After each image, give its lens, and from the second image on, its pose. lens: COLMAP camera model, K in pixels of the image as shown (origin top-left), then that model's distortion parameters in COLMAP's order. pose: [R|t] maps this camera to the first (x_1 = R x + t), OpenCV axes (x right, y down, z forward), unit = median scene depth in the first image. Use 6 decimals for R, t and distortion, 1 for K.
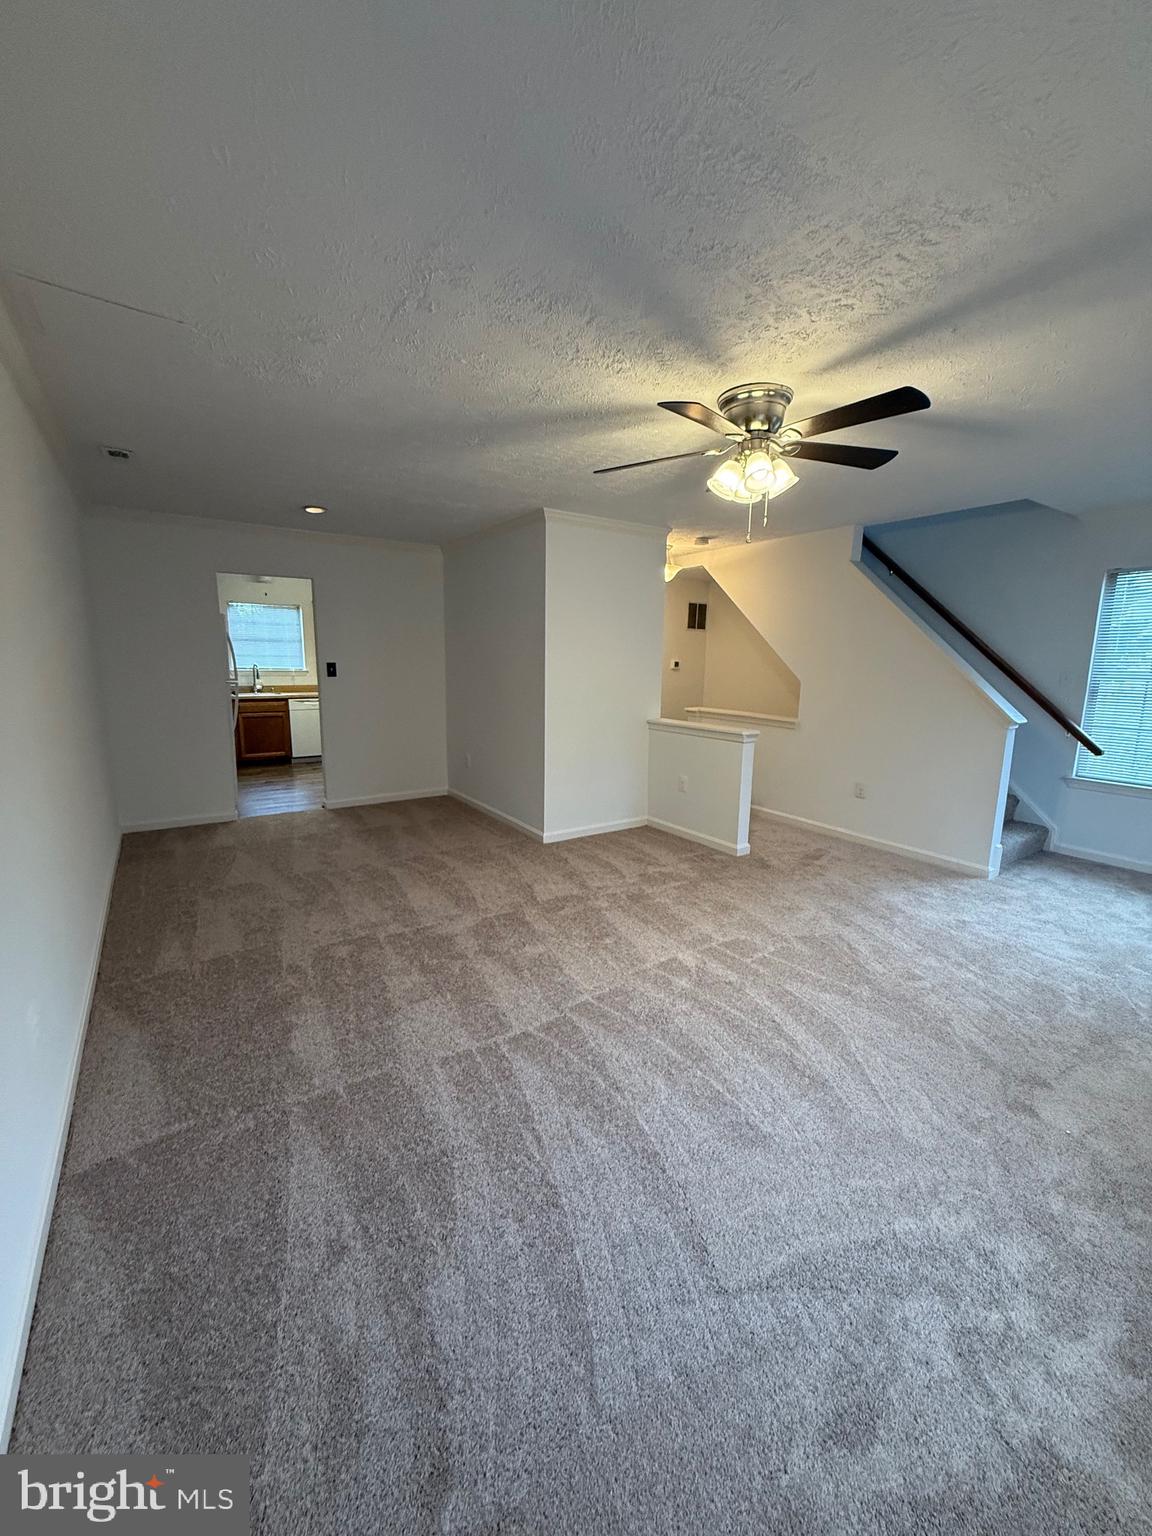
lens RADIAL K [[616.9, 0, 582.4], [0, 616.9, 764.2], [0, 0, 1]] dist [0.000582, -0.000094]
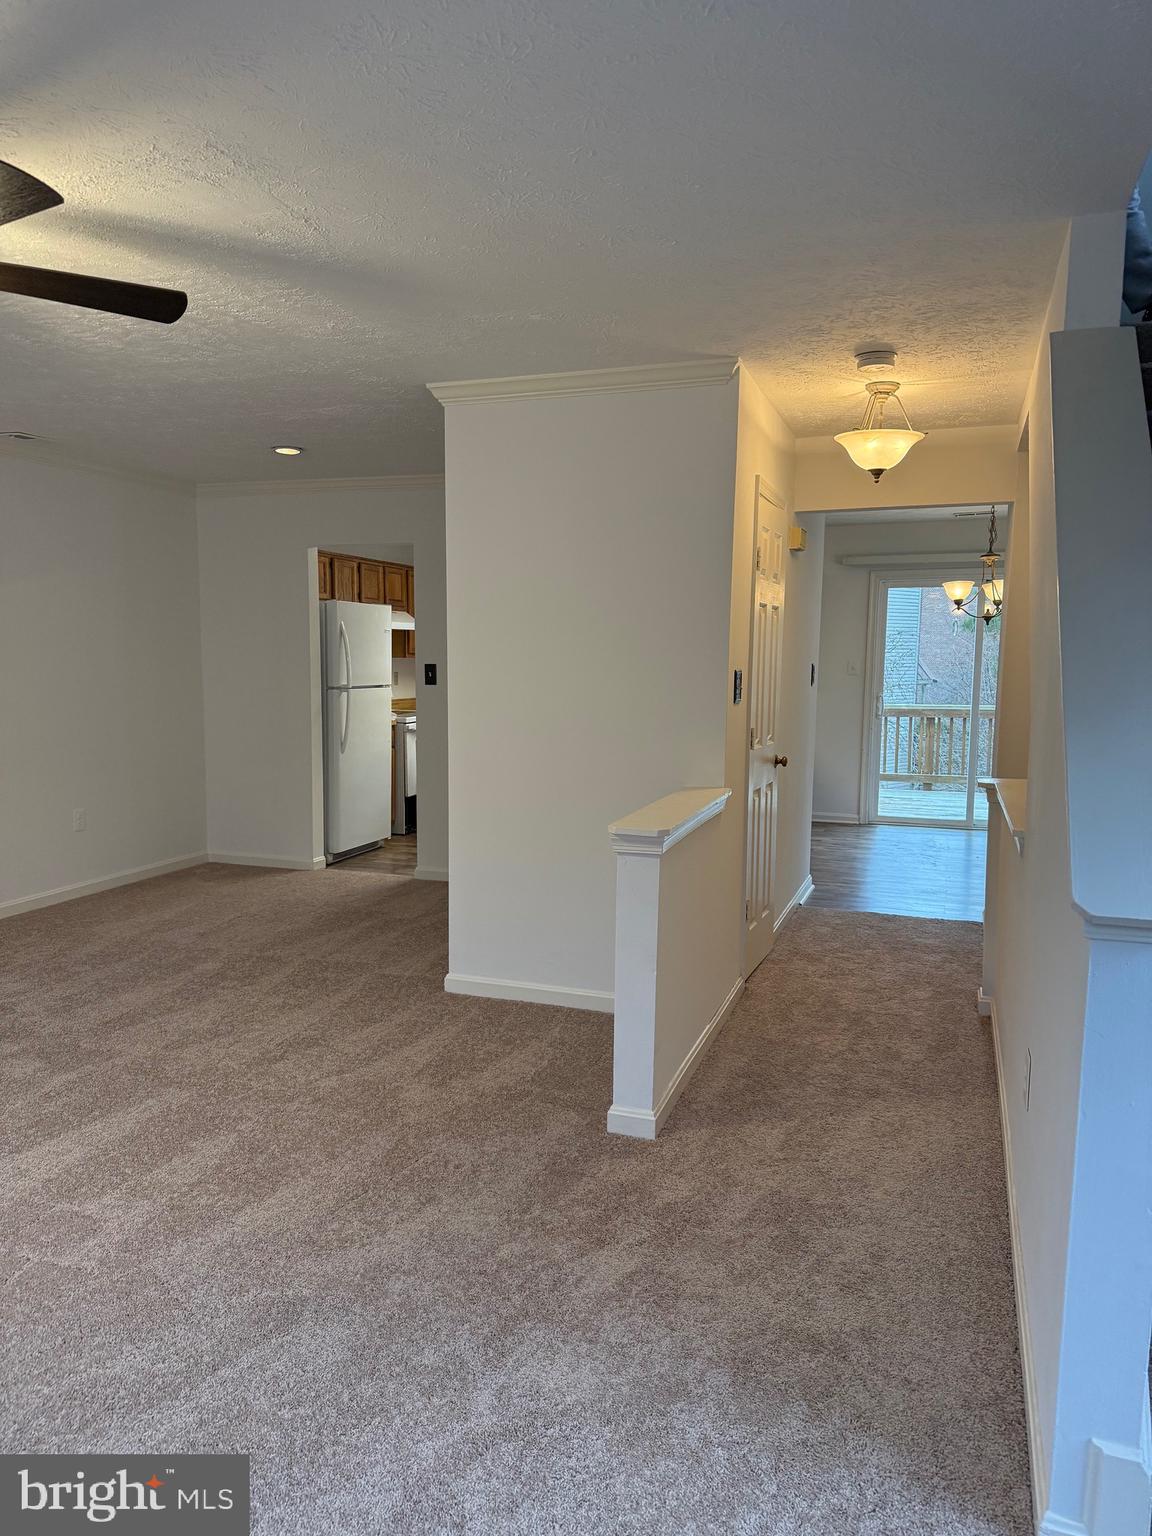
lens RADIAL K [[1084.0, 0, 572.1], [0, 1084.0, 771.4], [0, 0, 1]] dist [0.064086, -0.066568]
pose [[0.587359, 0.075819, -0.805767, 0.832395], [-0.132805, 0.991136, -0.003546, -0.082362], [0.798356, 0.109093, 0.592221, 0.553766]]
